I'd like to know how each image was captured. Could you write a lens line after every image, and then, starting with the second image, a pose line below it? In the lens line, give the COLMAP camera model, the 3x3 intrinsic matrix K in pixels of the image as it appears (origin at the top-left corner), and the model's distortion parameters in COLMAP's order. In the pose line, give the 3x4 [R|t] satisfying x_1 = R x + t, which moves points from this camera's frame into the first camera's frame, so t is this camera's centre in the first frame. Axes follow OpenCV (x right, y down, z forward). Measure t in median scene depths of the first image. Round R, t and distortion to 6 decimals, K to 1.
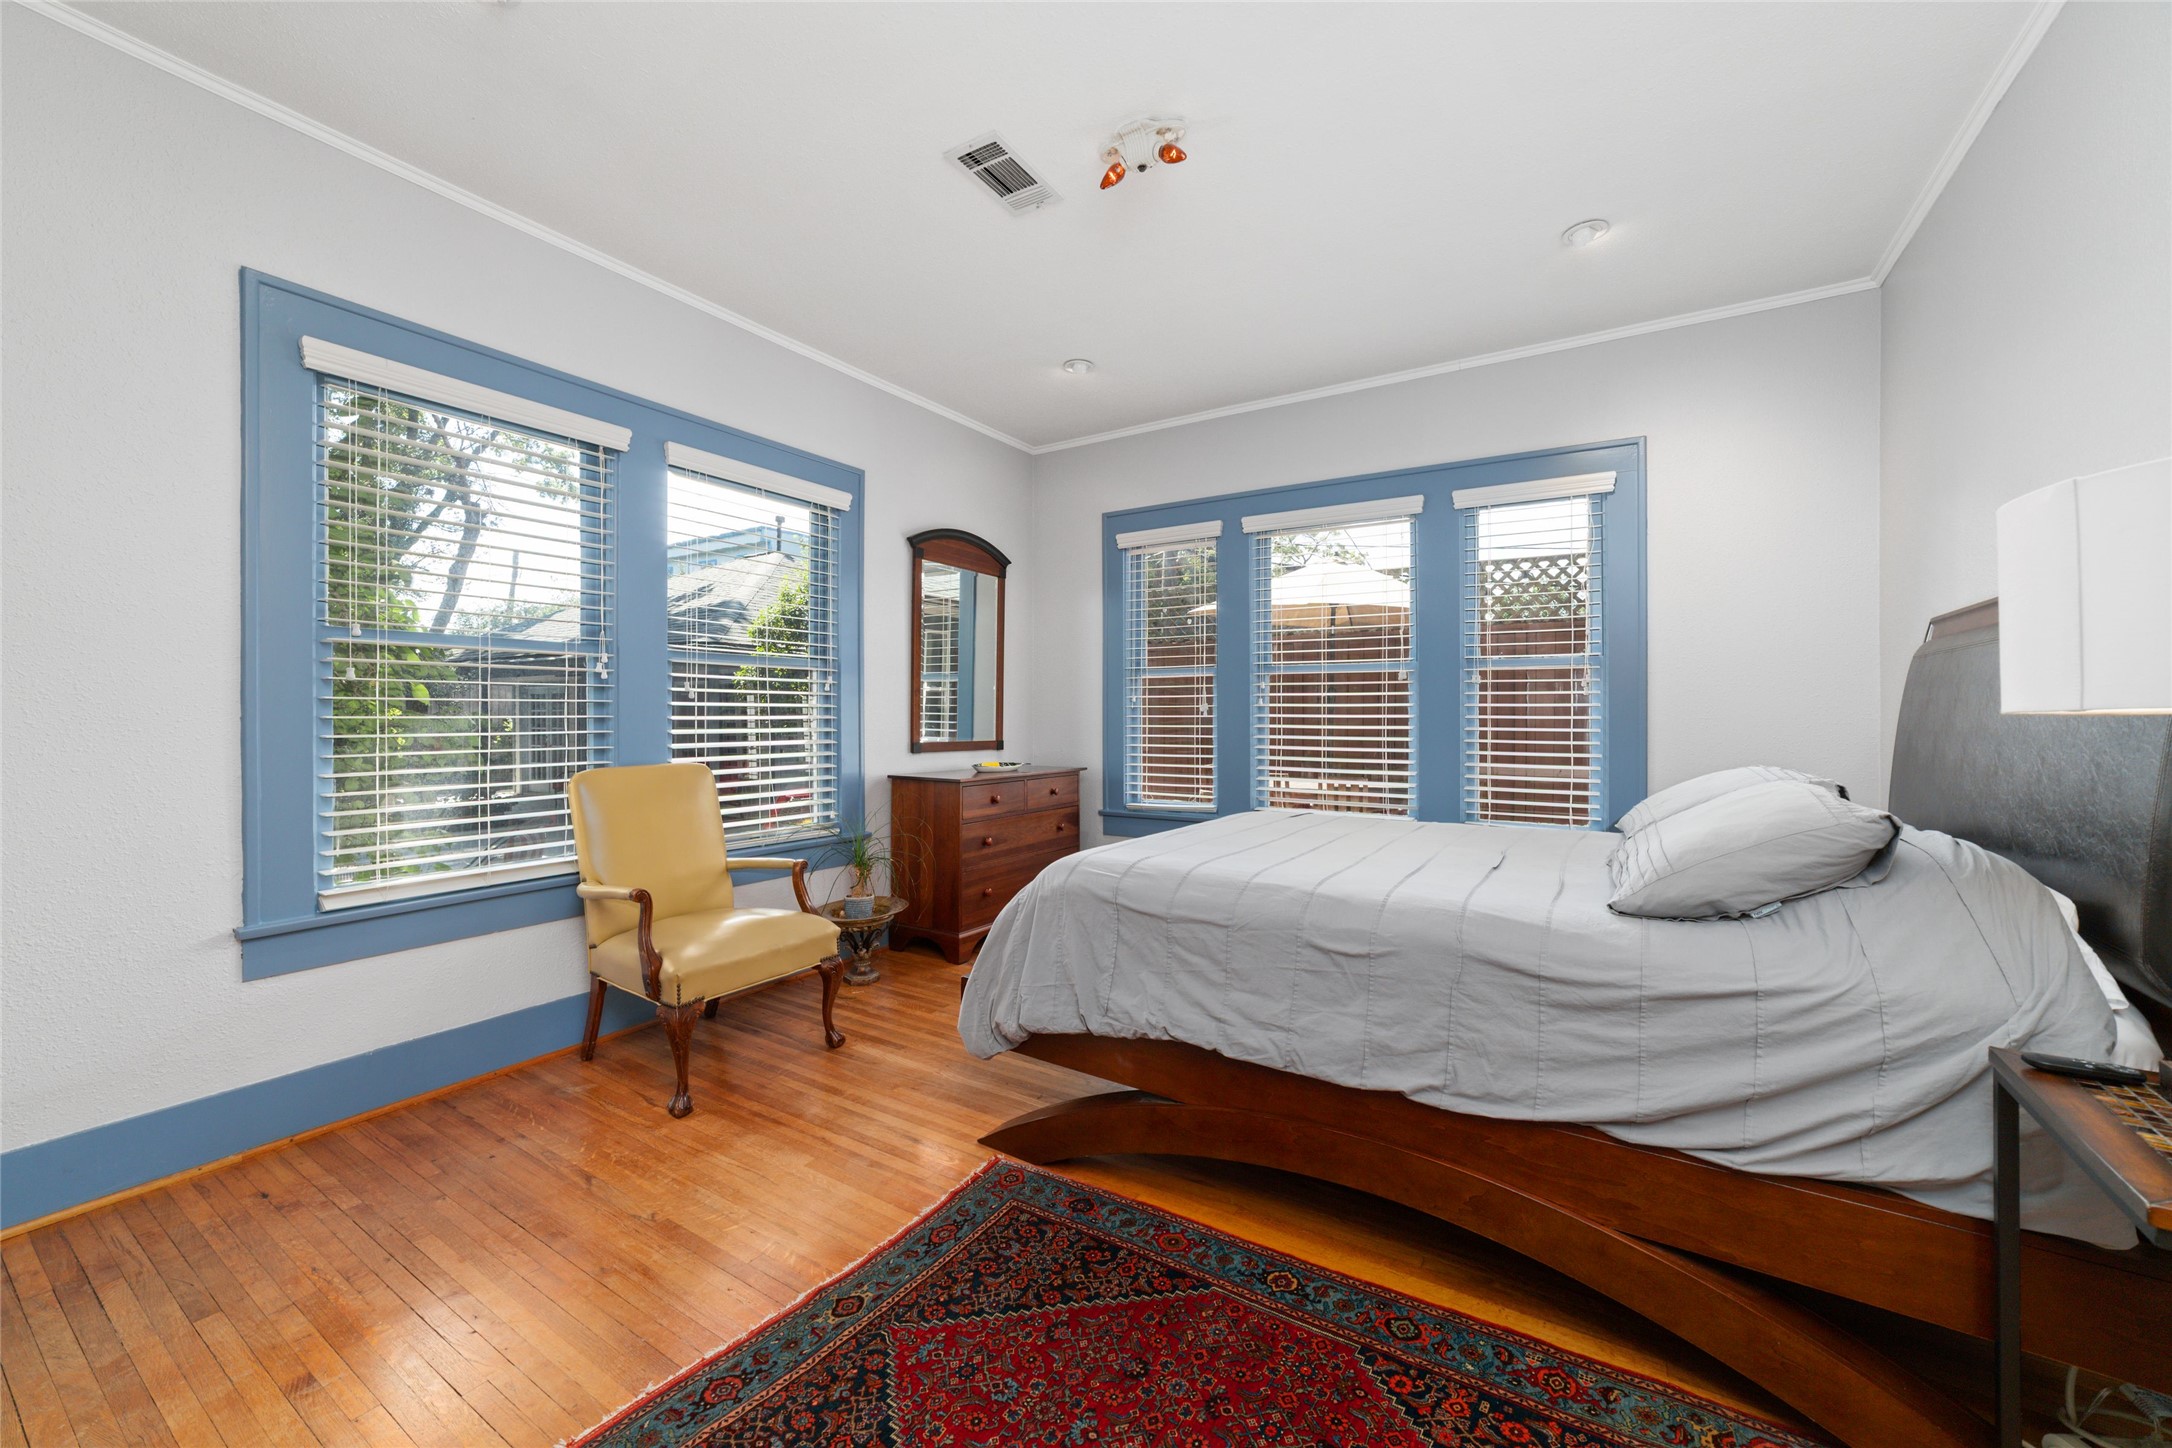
lens RADIAL K [[831.3, 0, 1089.0], [0, 831.3, 717.3], [0, 0, 1]] dist [-0.017144, 0.002632]
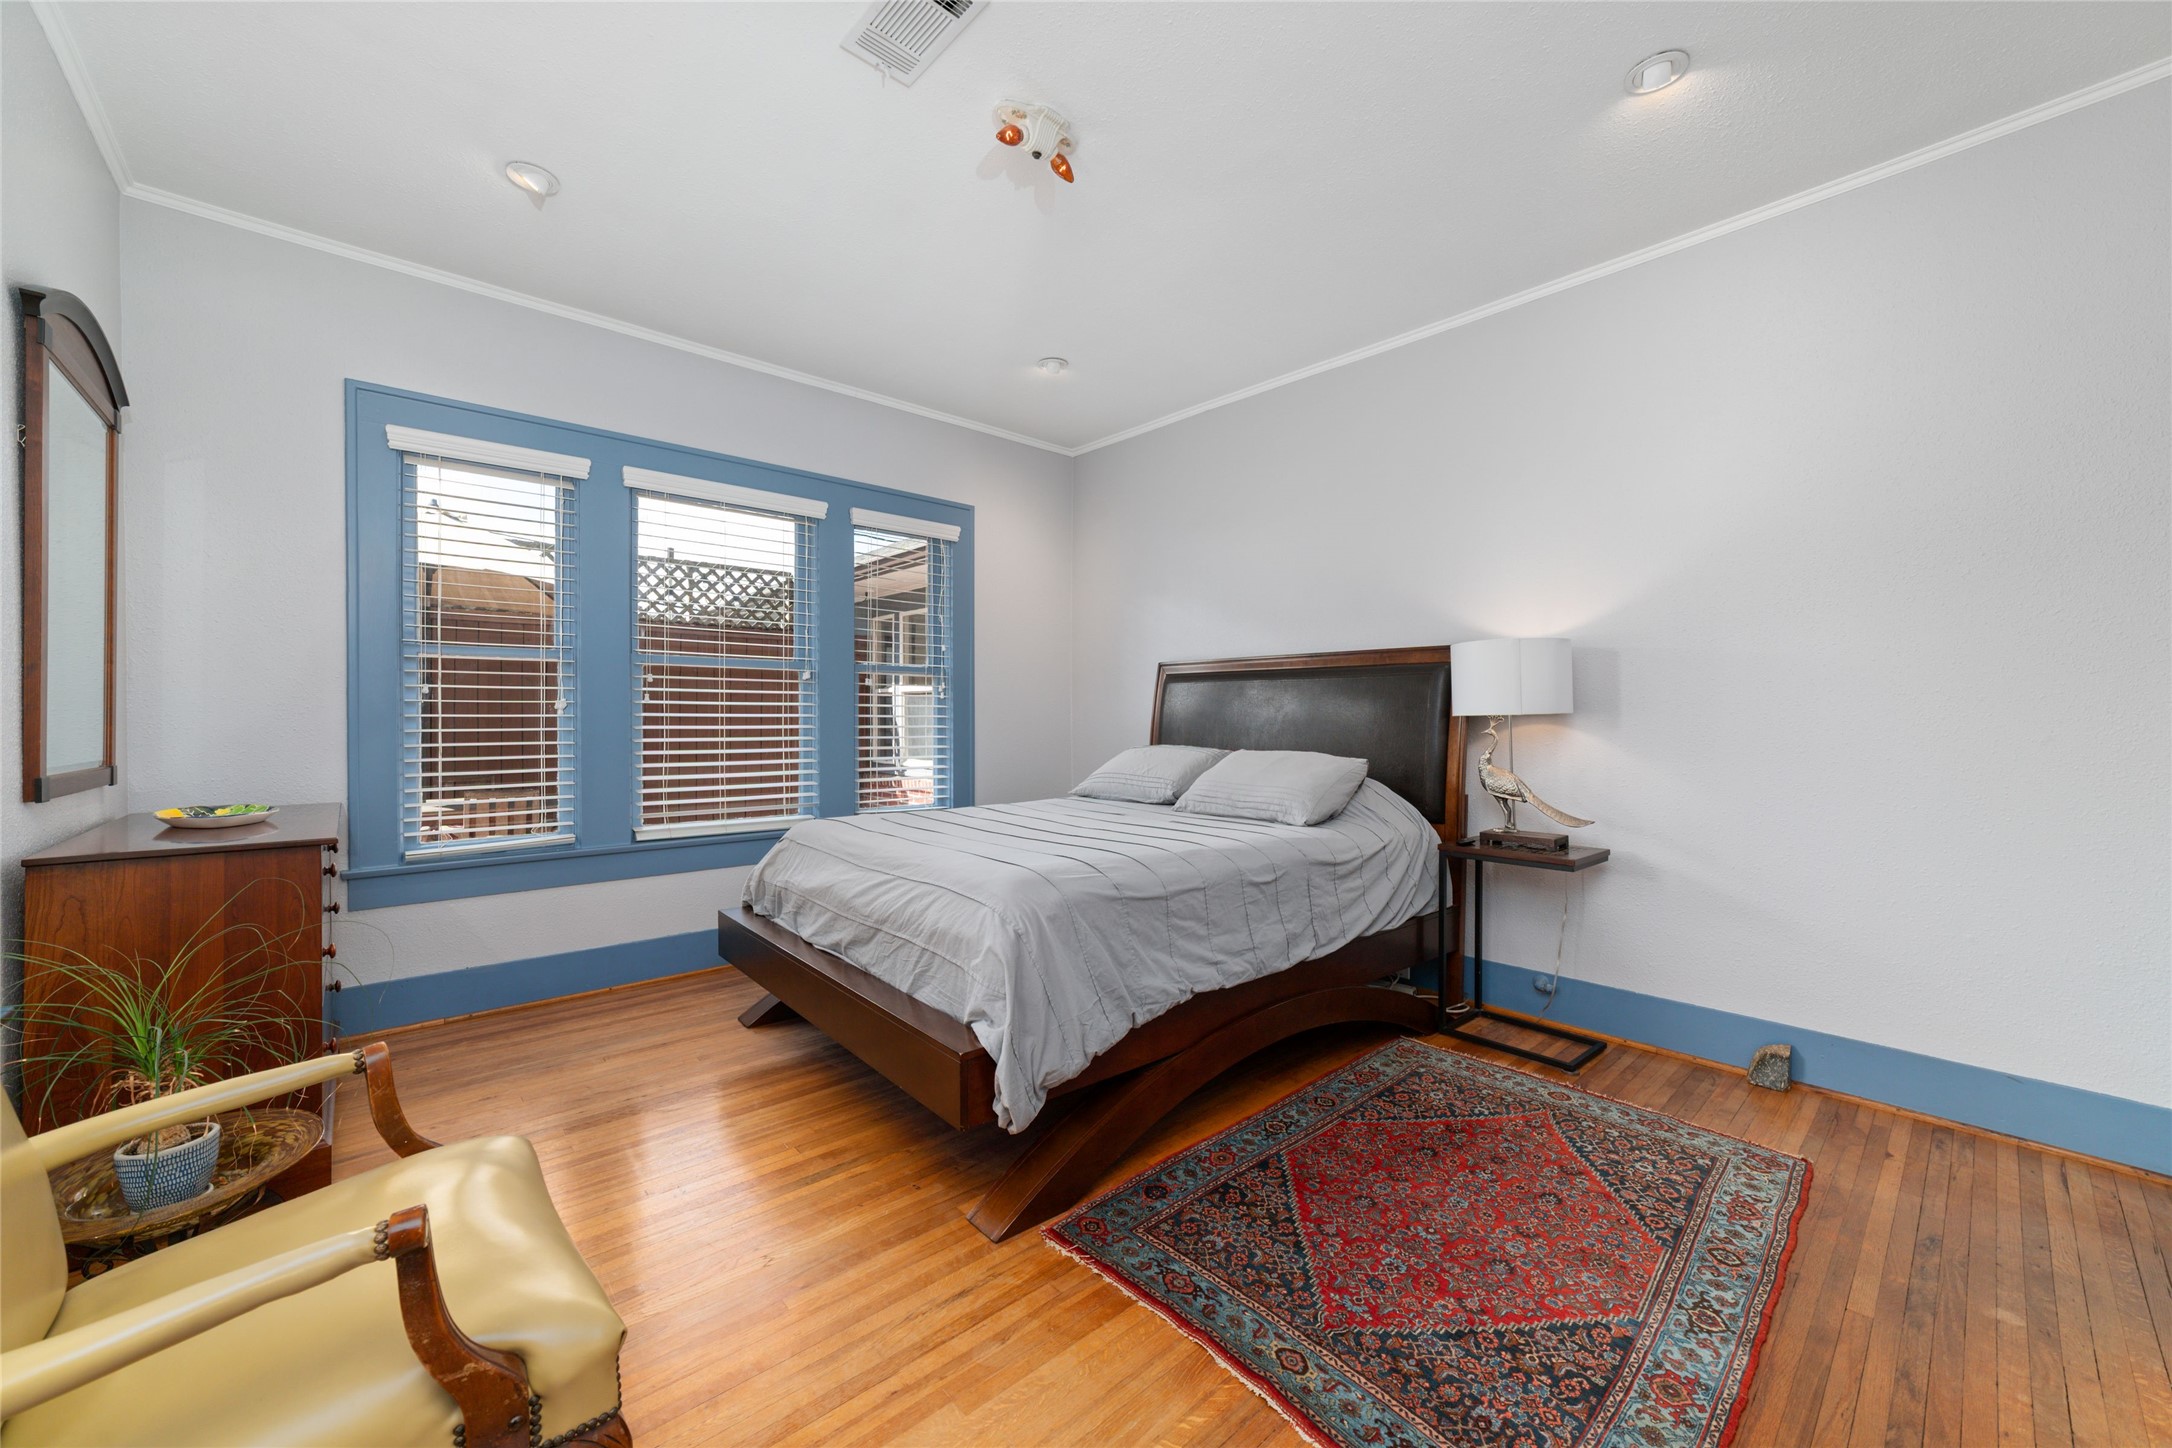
lens RADIAL K [[831.3, 0, 1087.2], [0, 831.3, 717.7], [0, 0, 1]] dist [-0.017144, 0.002632]
pose [[0.271349, -0.001887, 0.962479, -1.065570], [-0.000396, 0.999998, 0.002073, -0.002533], [-0.962481, -0.000943, 0.271348, 0.837964]]
